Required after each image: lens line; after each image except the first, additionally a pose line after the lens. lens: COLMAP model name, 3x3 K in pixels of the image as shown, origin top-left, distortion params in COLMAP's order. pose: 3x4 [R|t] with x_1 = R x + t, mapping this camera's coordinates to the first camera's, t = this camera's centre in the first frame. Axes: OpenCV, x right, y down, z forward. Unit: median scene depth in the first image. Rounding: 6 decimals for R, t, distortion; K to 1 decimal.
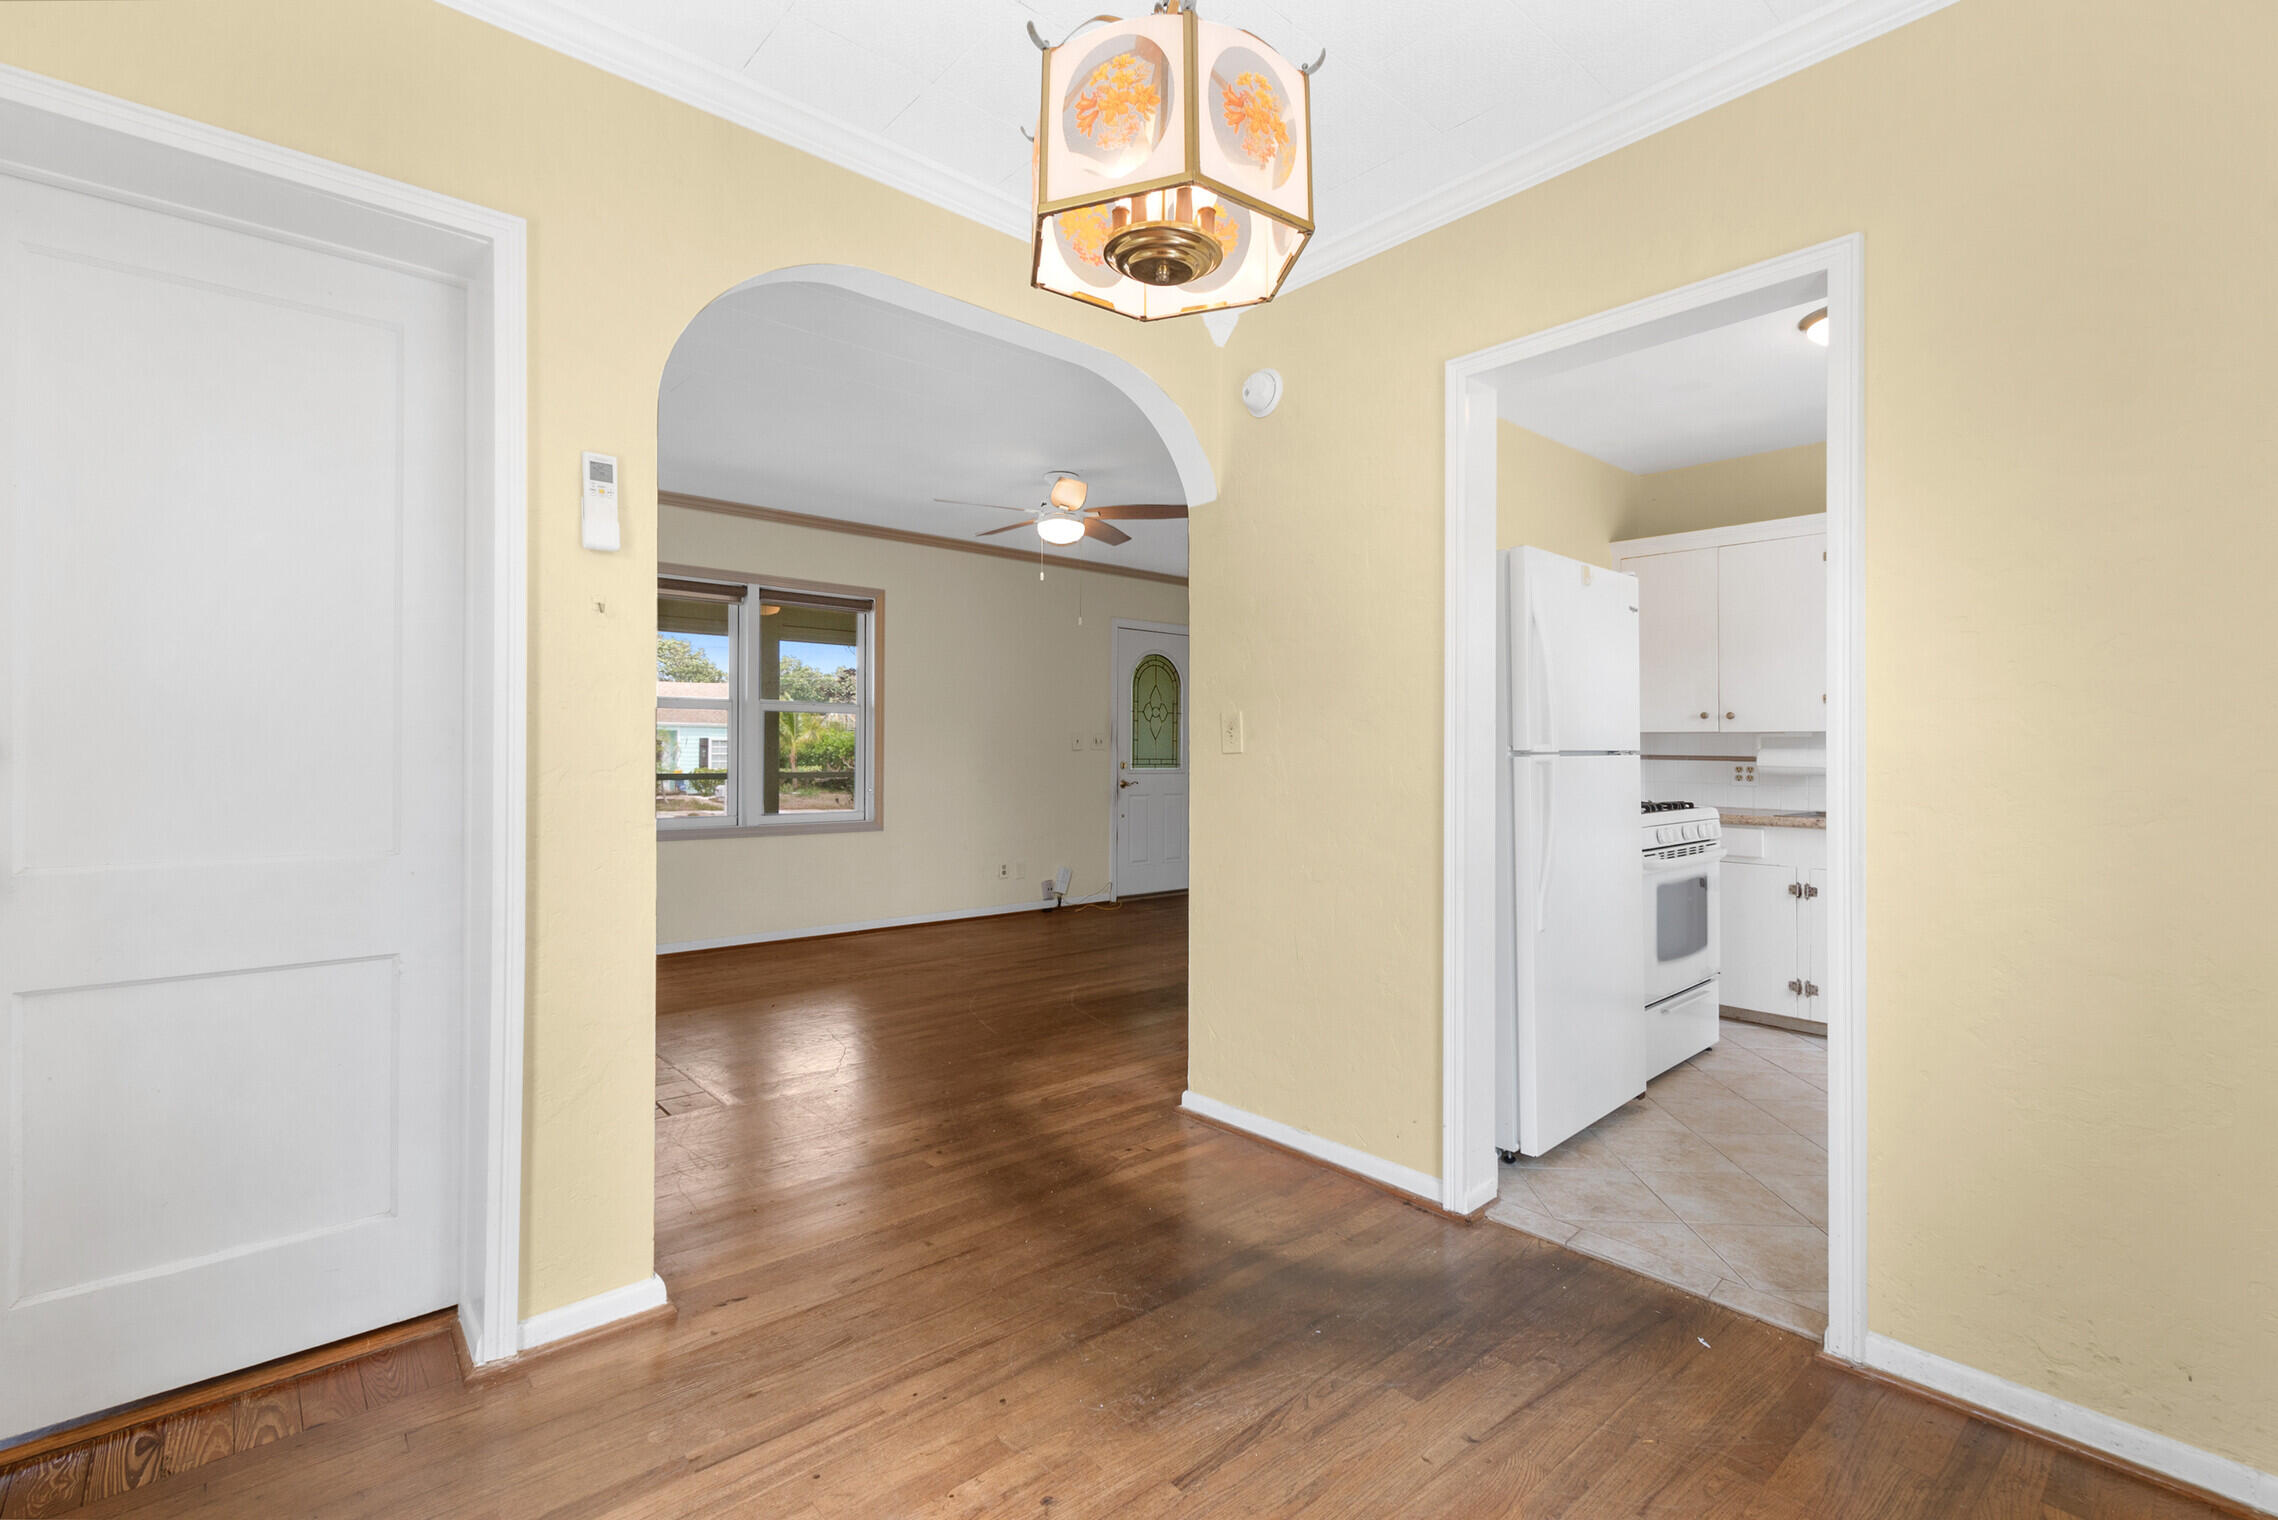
lens RADIAL K [[1023.4, 0, 1146.3], [0, 1023.4, 749.5], [0, 0, 1]] dist [-0.002072, -0.000511]
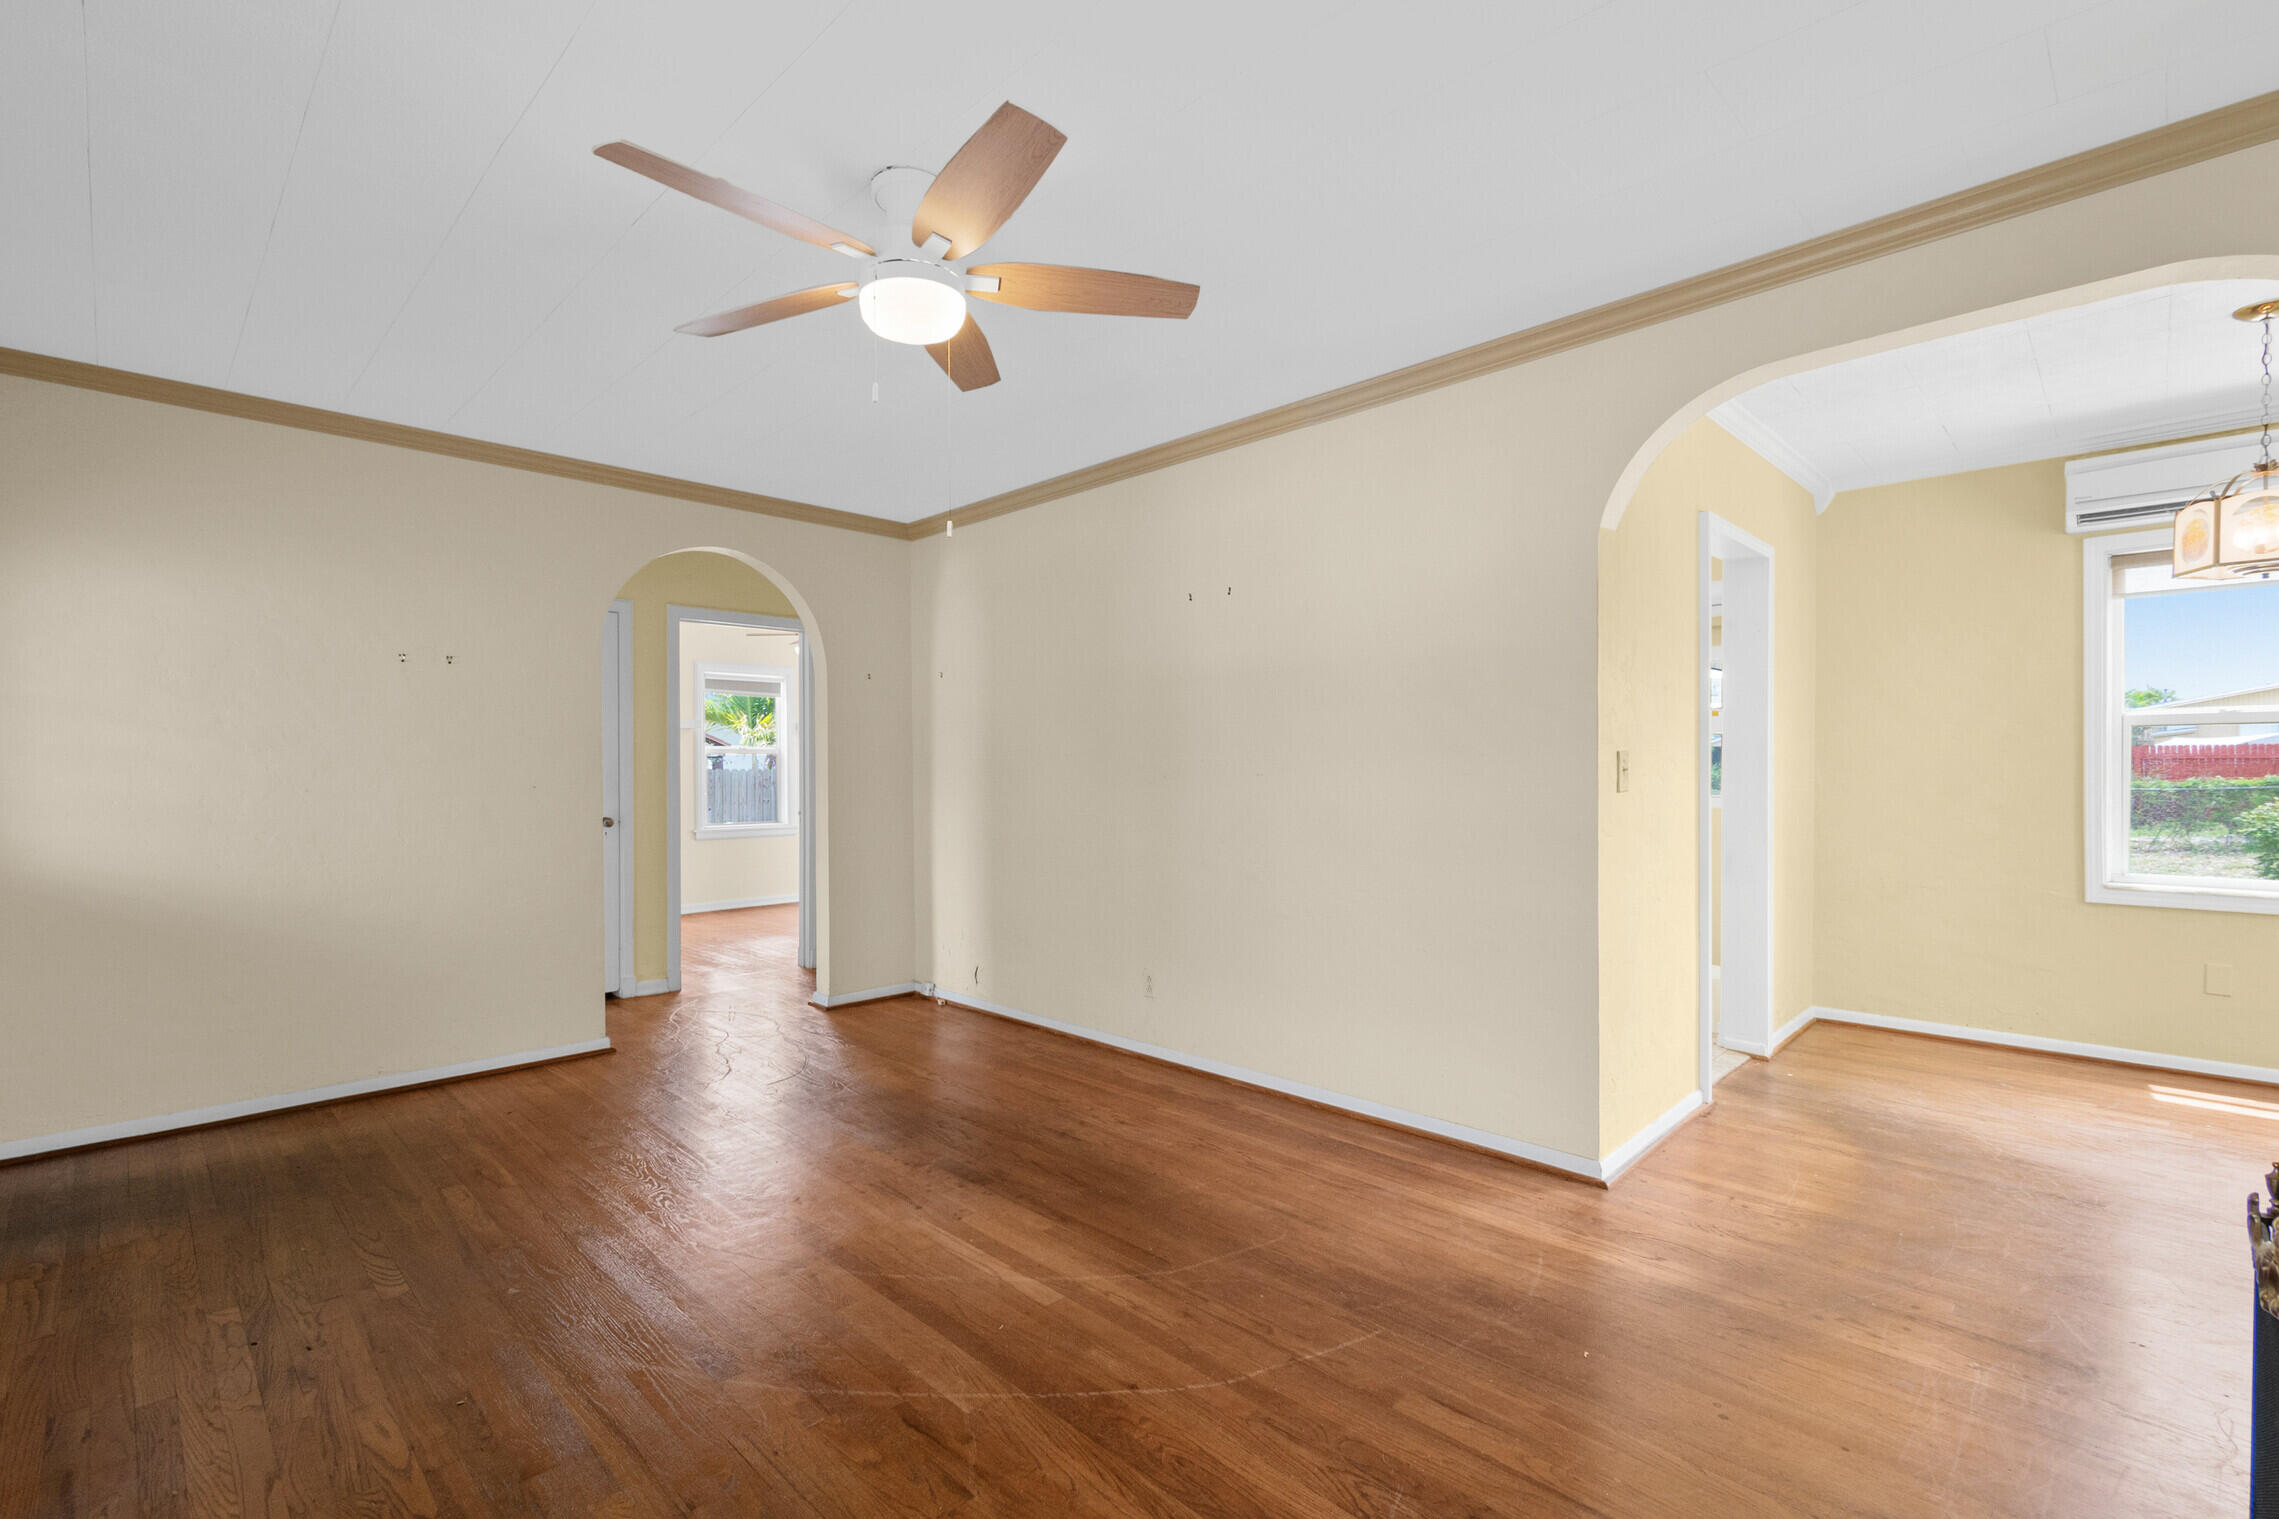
lens RADIAL K [[1023.8, 0, 1135.3], [0, 1023.8, 767.4], [0, 0, 1]] dist [-0.002072, -0.000511]
pose [[-0.056684, -0.007029, 0.998367, -0.382490], [0.004096, 0.999965, 0.007273, -0.012864], [-0.998384, 0.004502, -0.056654, 0.659268]]
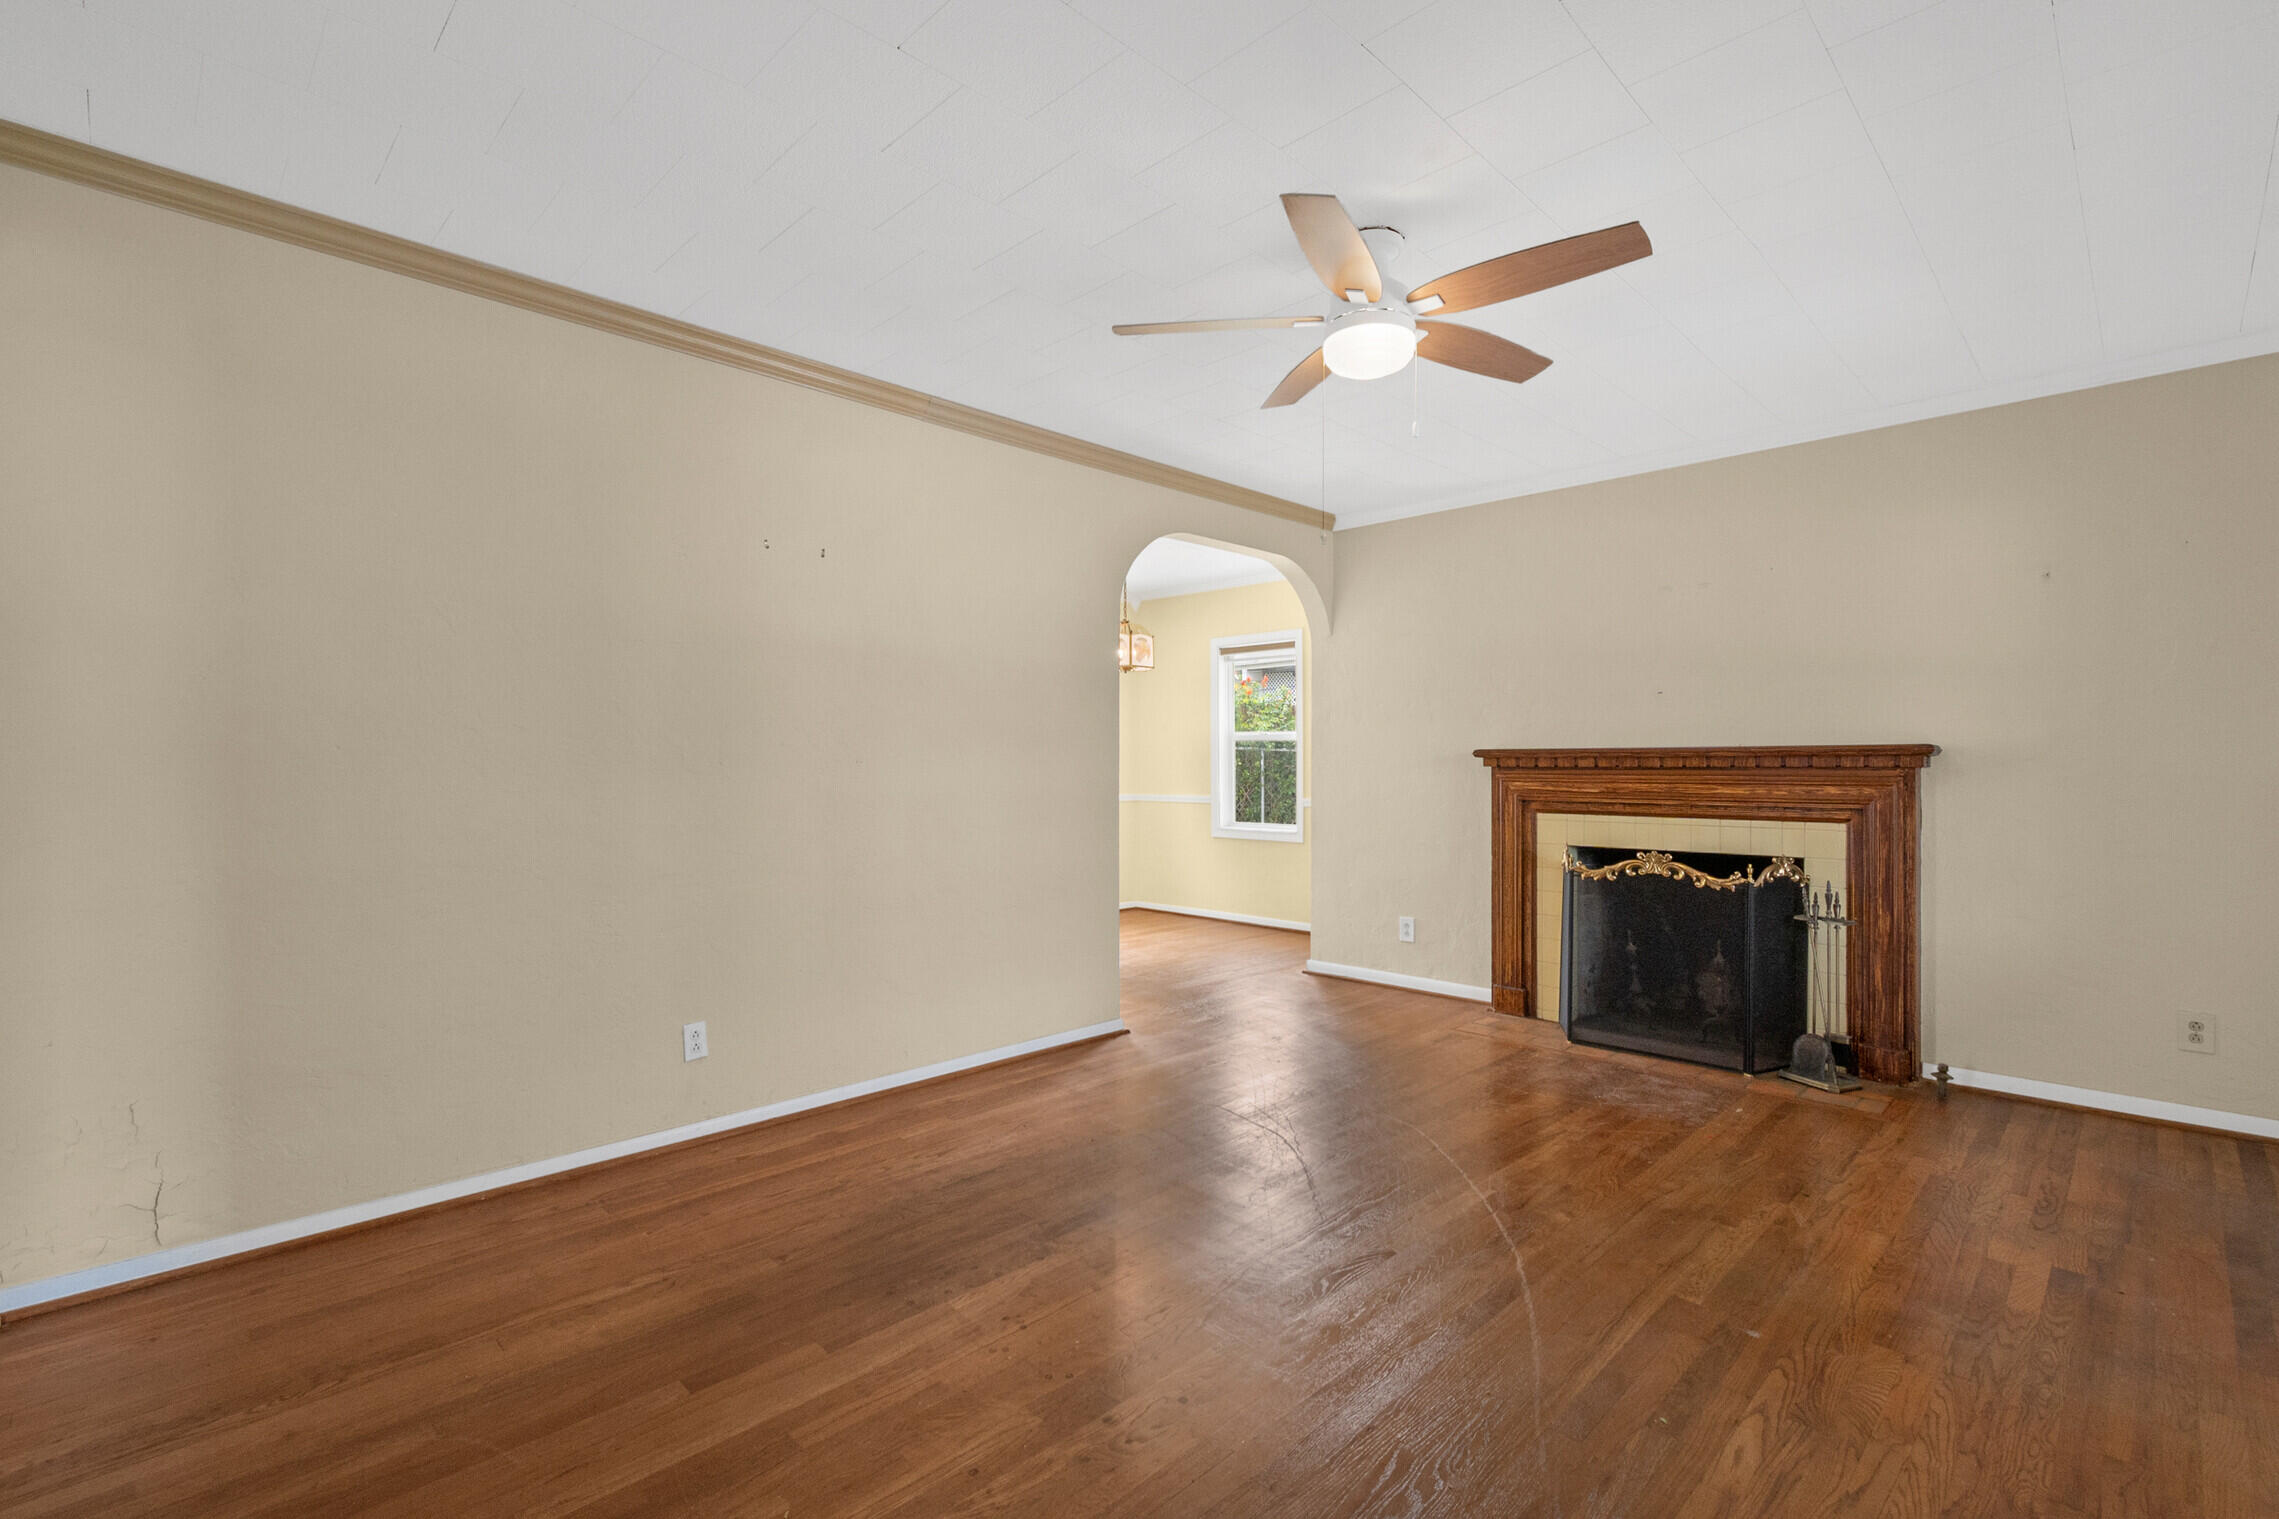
lens RADIAL K [[1023.8, 0, 1130.9], [0, 1023.8, 765.2], [0, 0, 1]] dist [-0.002072, -0.000511]
pose [[-0.998888, -0.005188, -0.046853, 0.042541], [-0.005367, 0.999979, 0.003701, -0.005921], [0.046832, 0.003949, -0.998895, 1.070517]]
